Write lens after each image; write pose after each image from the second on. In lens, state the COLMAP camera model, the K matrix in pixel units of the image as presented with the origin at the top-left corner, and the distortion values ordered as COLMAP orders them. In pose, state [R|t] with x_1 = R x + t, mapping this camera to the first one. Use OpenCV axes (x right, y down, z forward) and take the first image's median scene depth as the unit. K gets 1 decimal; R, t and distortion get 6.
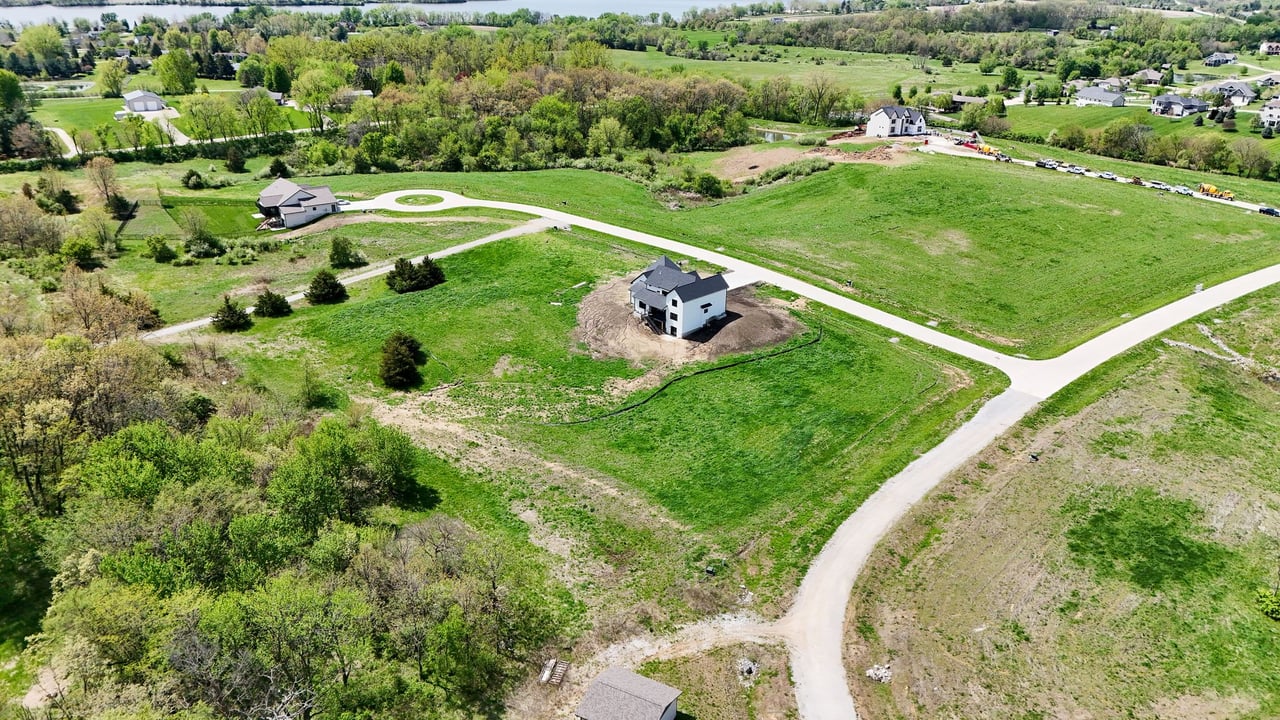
lens RADIAL K [[937.0, 0, 640.0], [0, 937.0, 360.0], [0, 0, 1]] dist [0.075488, -0.065394]
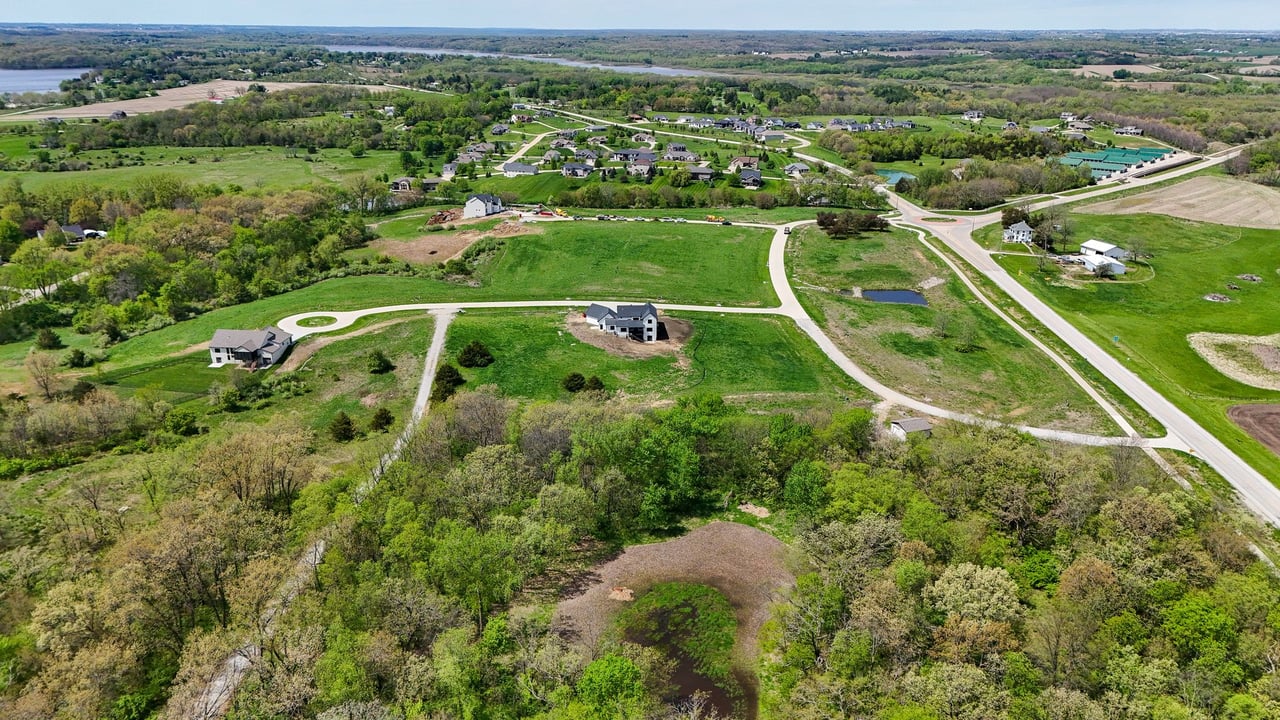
lens RADIAL K [[944.2, 0, 640.0], [0, 944.2, 360.0], [0, 0, 1]] dist [0.080862, -0.067157]
pose [[0.667175, -0.259736, 0.698151, -0.782630], [0.303588, 0.950681, 0.063568, -0.071013], [-0.680229, 0.169539, 0.713123, -0.138797]]
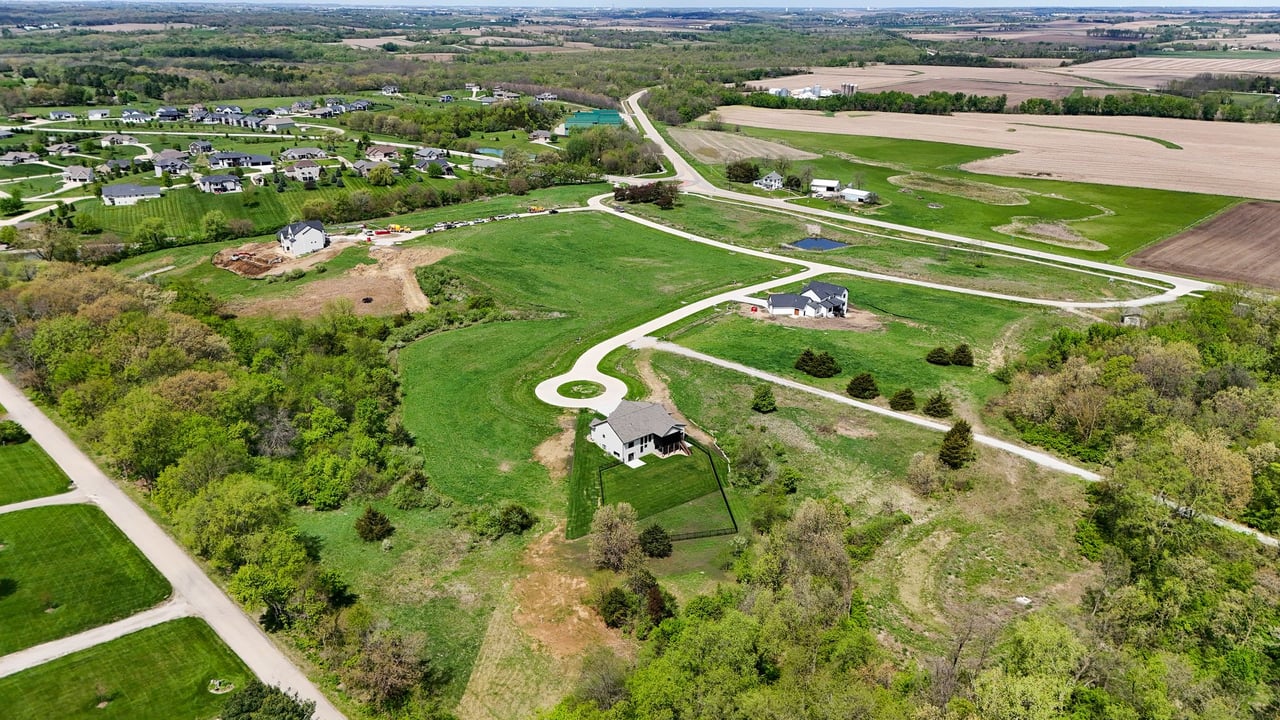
lens RADIAL K [[950.9, 0, 640.0], [0, 950.9, 360.0], [0, 0, 1]] dist [0.076952, -0.066637]
pose [[-0.079243, -0.364389, 0.927869, -1.061759], [0.394372, 0.843399, 0.364897, -0.495456], [-0.915528, 0.394841, 0.076872, 0.817841]]
